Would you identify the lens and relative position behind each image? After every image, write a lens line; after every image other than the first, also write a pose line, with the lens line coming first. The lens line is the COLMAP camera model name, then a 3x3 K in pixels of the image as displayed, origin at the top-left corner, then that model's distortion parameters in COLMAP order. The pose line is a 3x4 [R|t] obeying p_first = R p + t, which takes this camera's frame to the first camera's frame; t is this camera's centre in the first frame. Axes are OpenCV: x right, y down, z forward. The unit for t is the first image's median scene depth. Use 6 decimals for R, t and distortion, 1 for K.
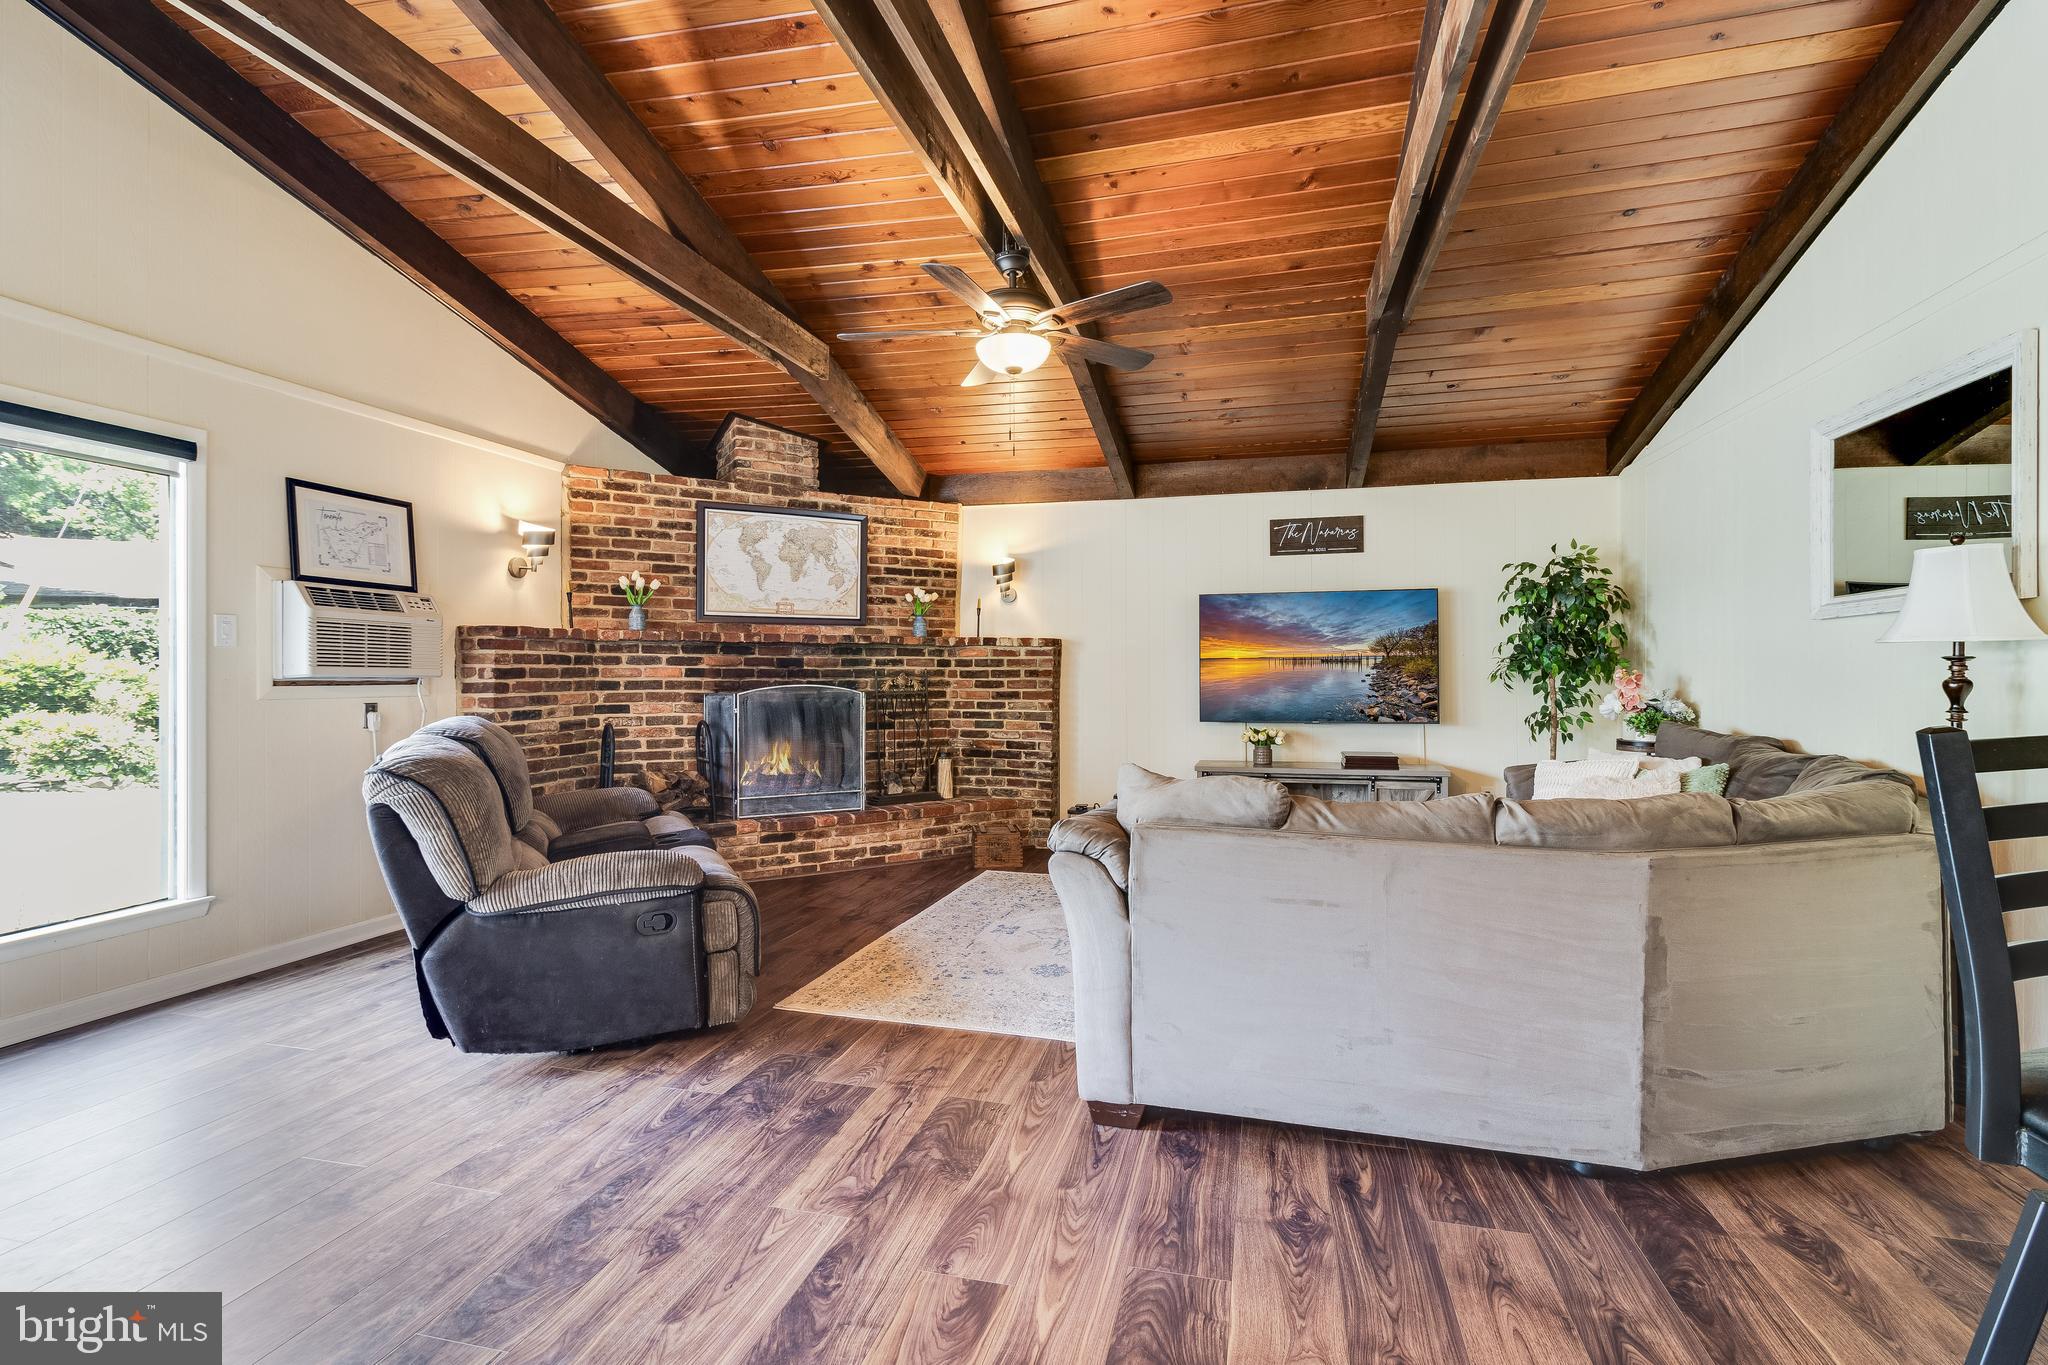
lens RADIAL K [[946.6, 0, 1037.4], [0, 946.6, 666.6], [0, 0, 1]] dist [0.001403, 0.000200]
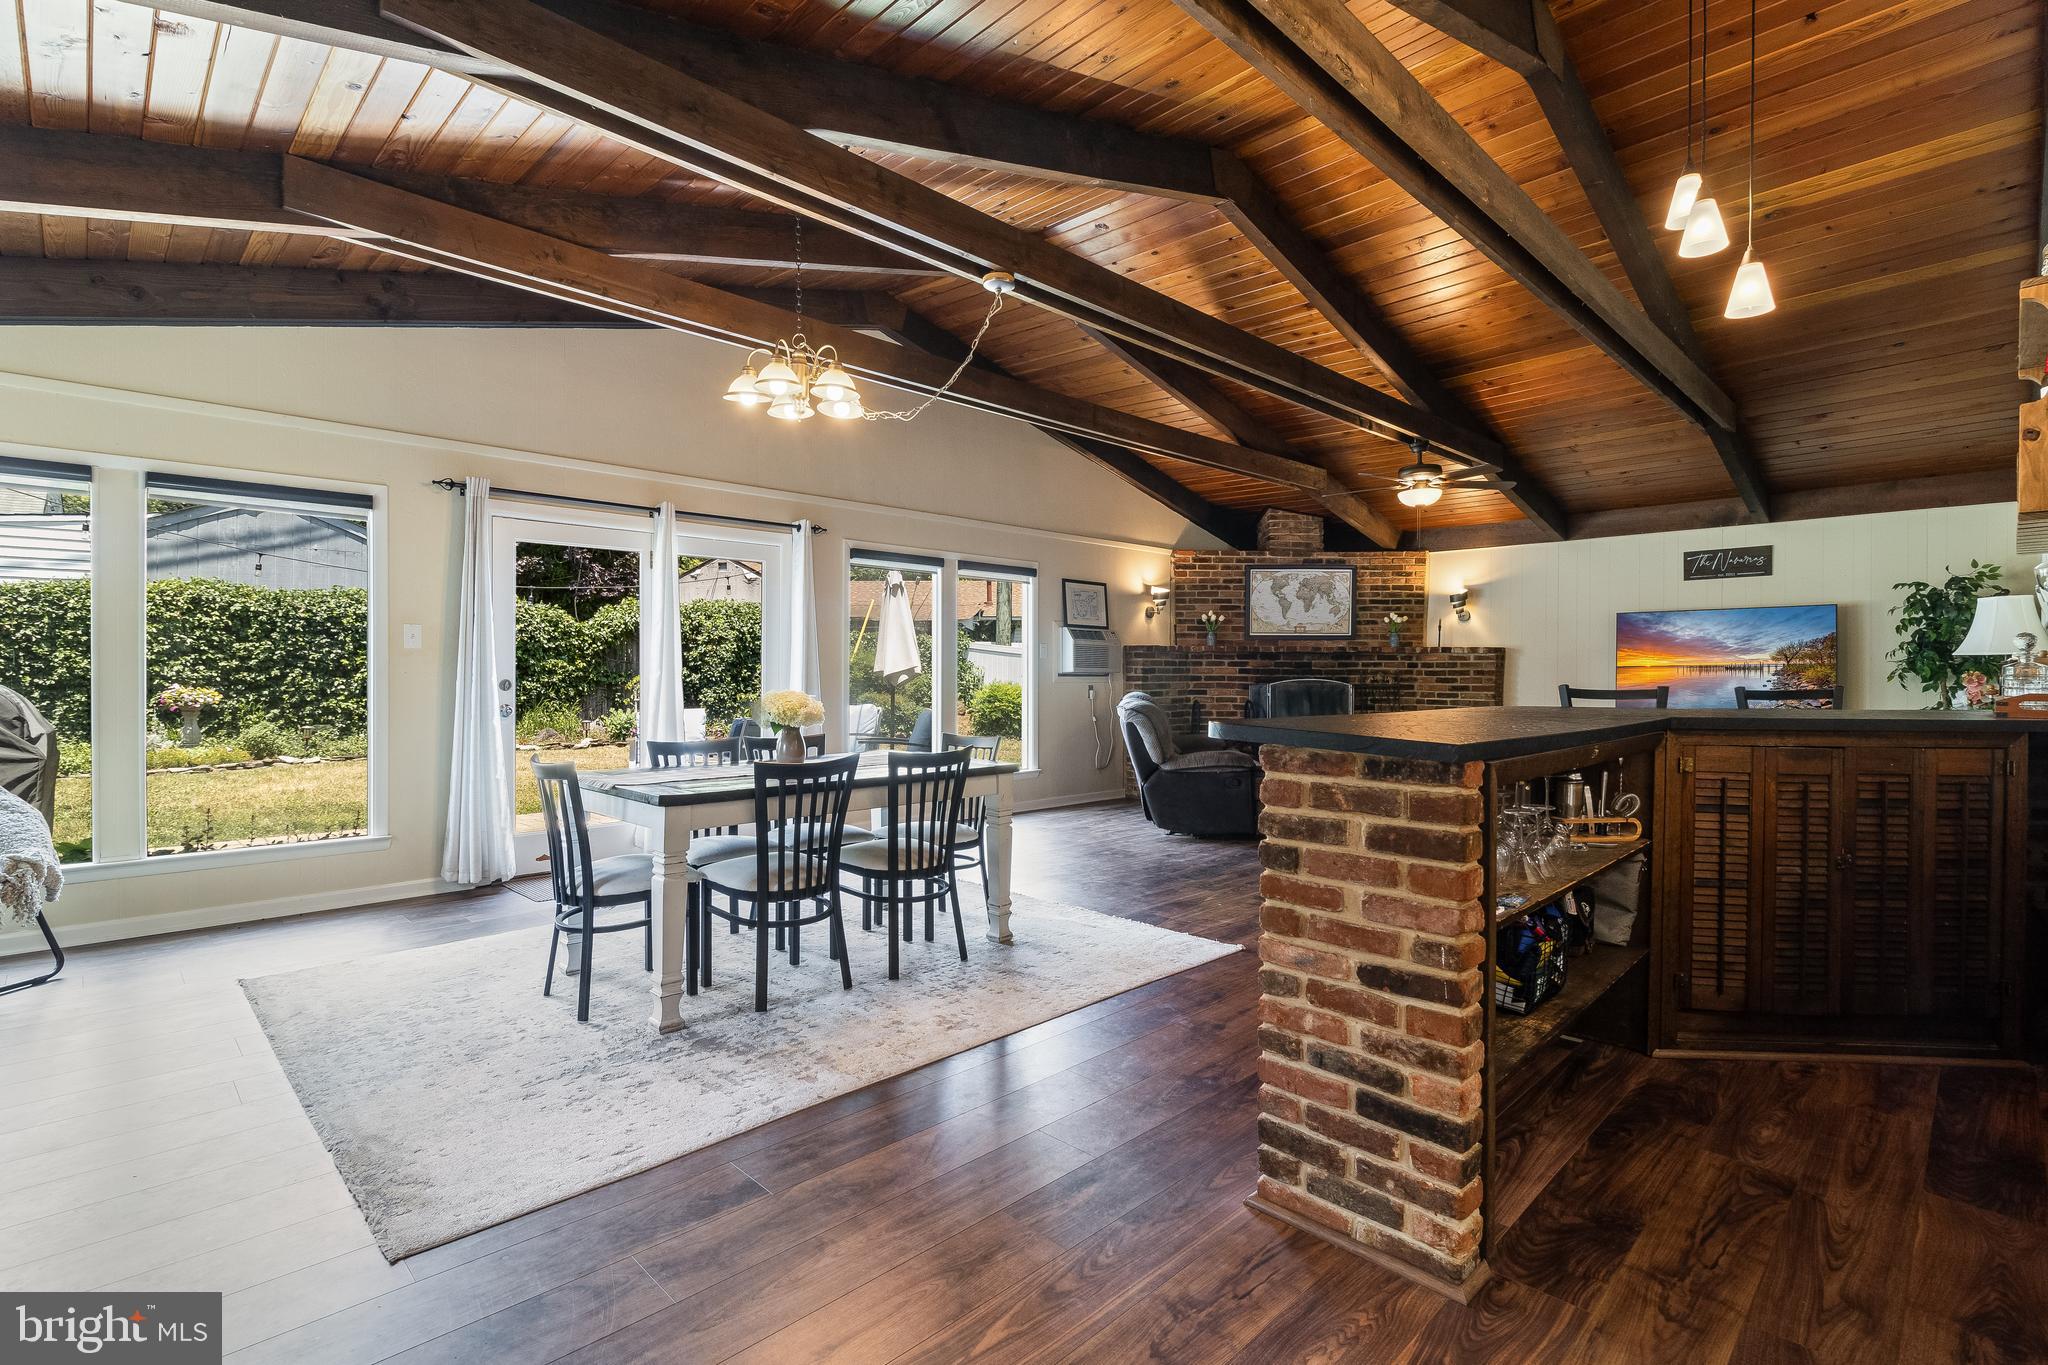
lens RADIAL K [[961.6, 0, 1032.1], [0, 961.6, 681.2], [0, 0, 1]] dist [0.000233, 0.000338]
pose [[0.853573, 0.009619, -0.520884, 0.182175], [-0.001801, 0.999878, 0.015514, -0.001183], [0.520970, -0.012305, 0.853486, -0.581268]]
